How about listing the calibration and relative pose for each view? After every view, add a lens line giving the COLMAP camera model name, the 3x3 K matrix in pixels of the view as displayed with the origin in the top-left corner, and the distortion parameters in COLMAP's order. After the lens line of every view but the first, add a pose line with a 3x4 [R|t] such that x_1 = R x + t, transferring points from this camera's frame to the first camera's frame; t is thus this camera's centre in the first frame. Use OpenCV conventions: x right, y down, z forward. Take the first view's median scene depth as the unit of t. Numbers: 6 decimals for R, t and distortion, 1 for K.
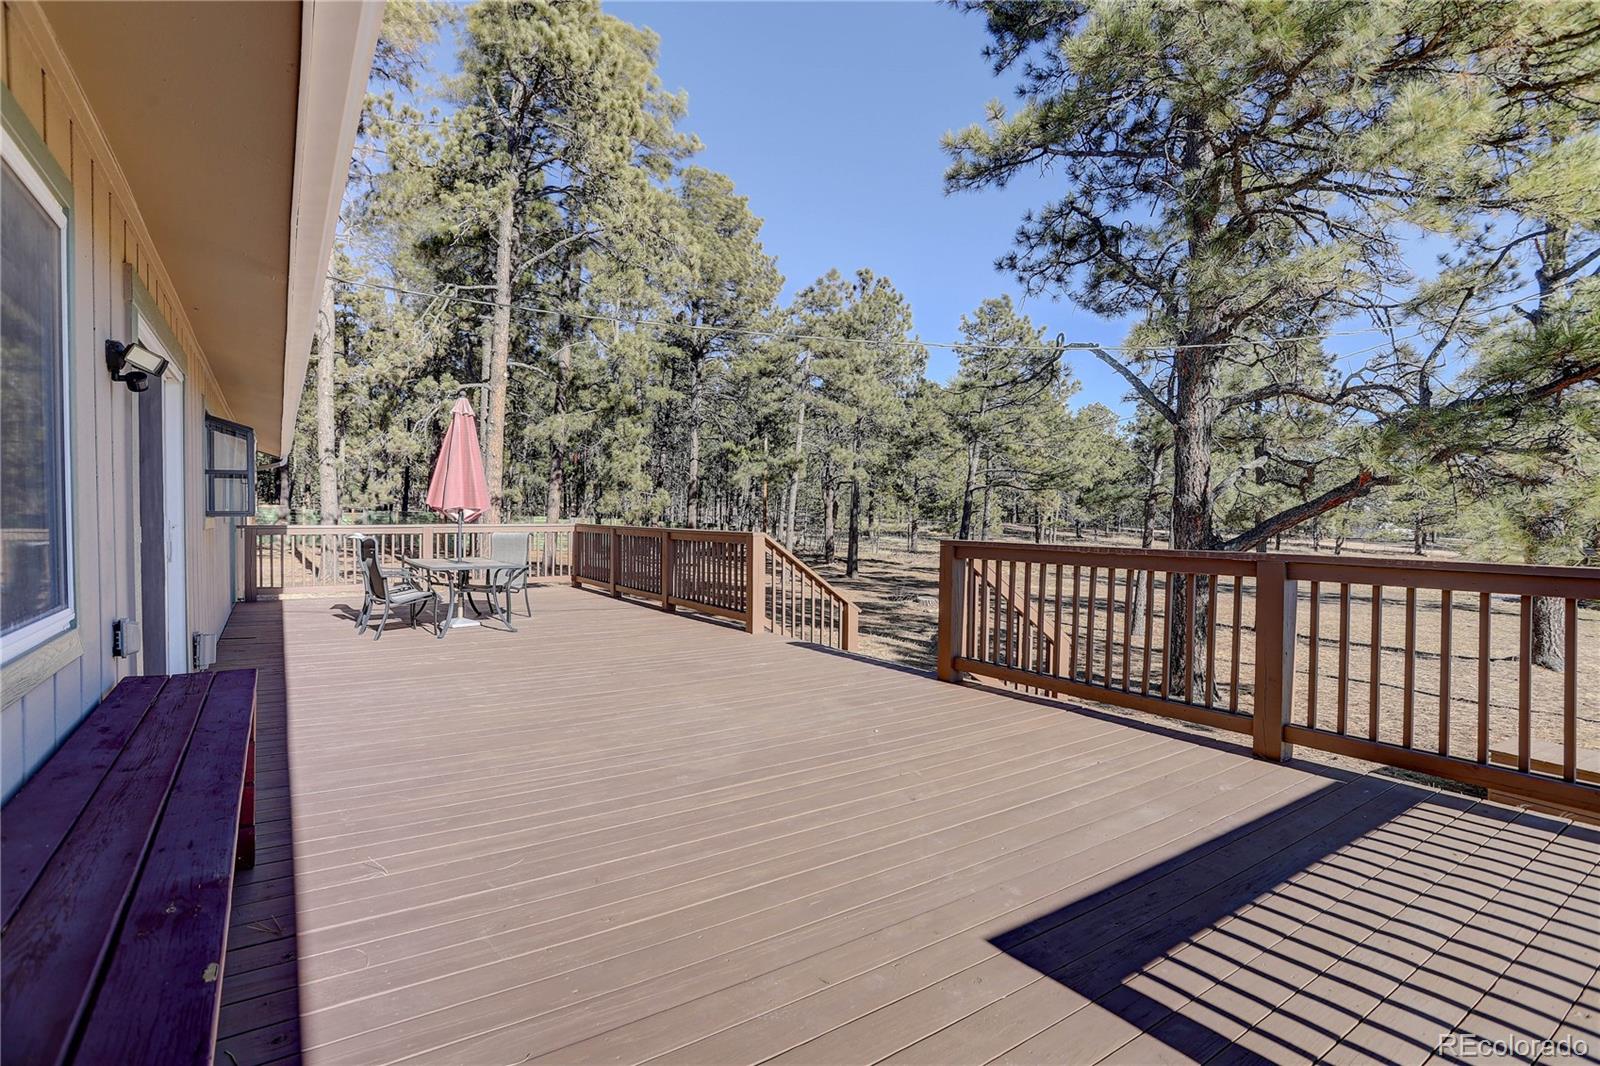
lens RADIAL K [[786.5, 0, 784.6], [0, 786.5, 525.7], [0, 0, 1]] dist [-0.074016, 0.035081]
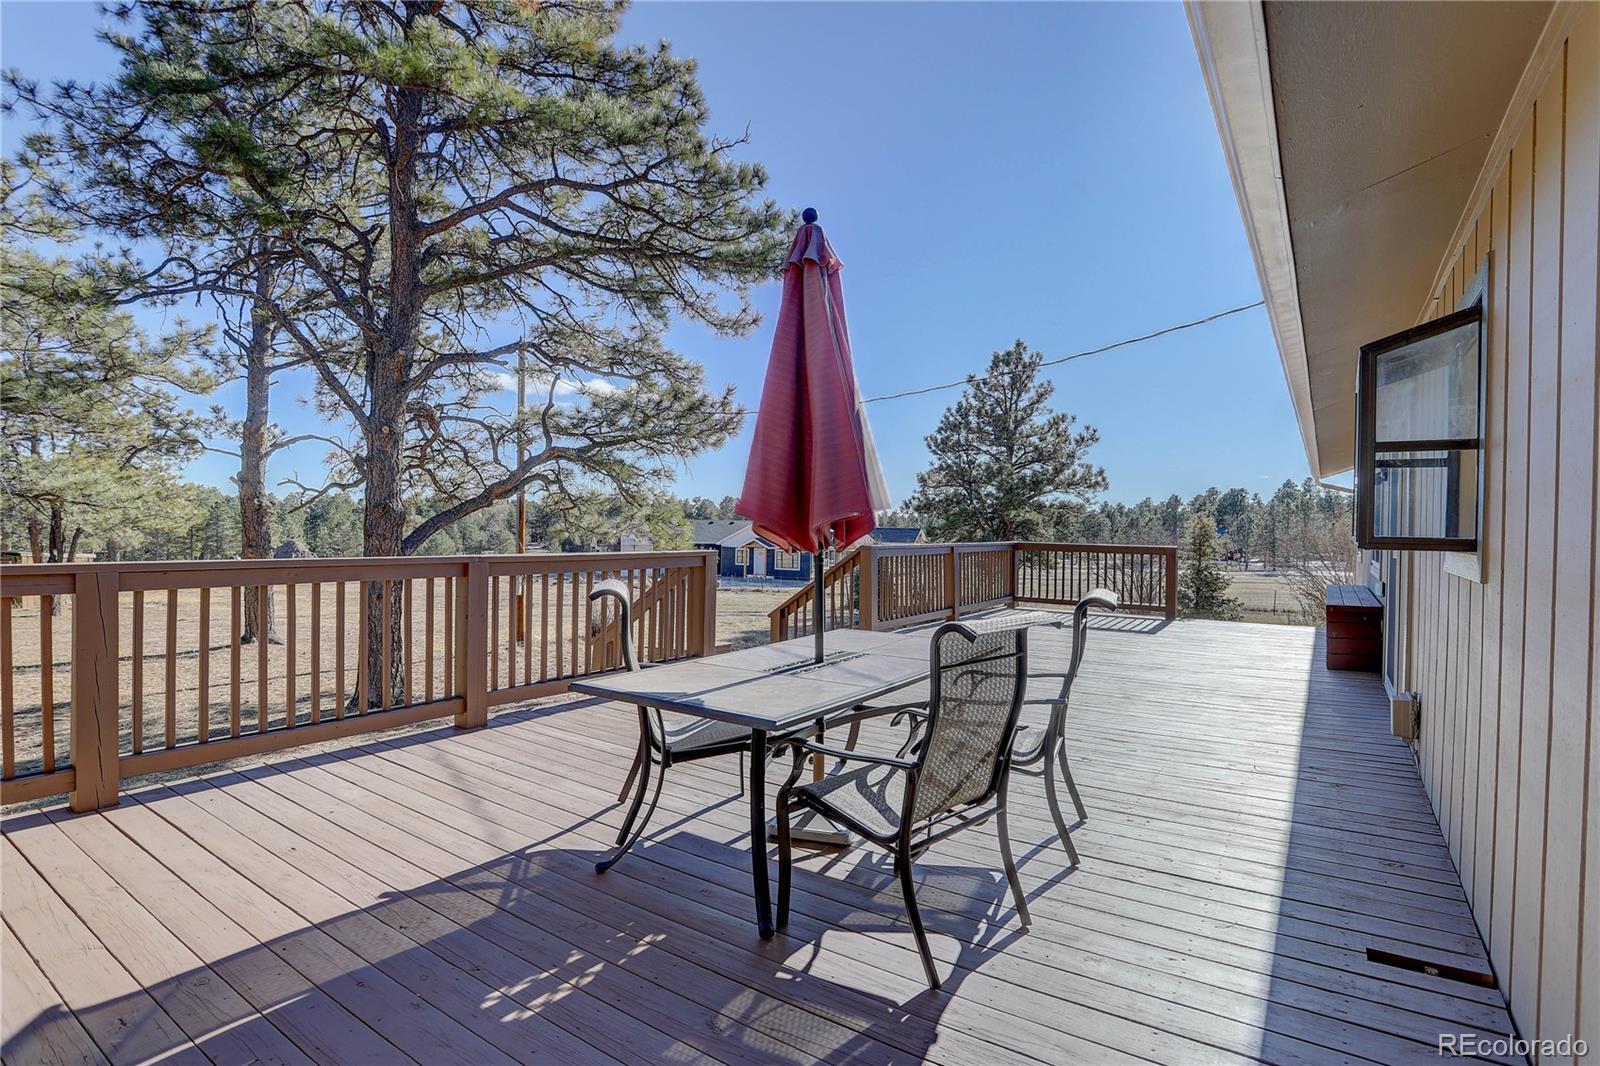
lens RADIAL K [[786.5, 0, 784.6], [0, 786.5, 525.7], [0, 0, 1]] dist [-0.074016, 0.035081]
pose [[-0.380447, -0.002912, 0.924798, -0.590146], [-0.008001, 0.999968, -0.000143, -0.014433], [-0.924768, -0.007454, -0.380458, 0.879550]]
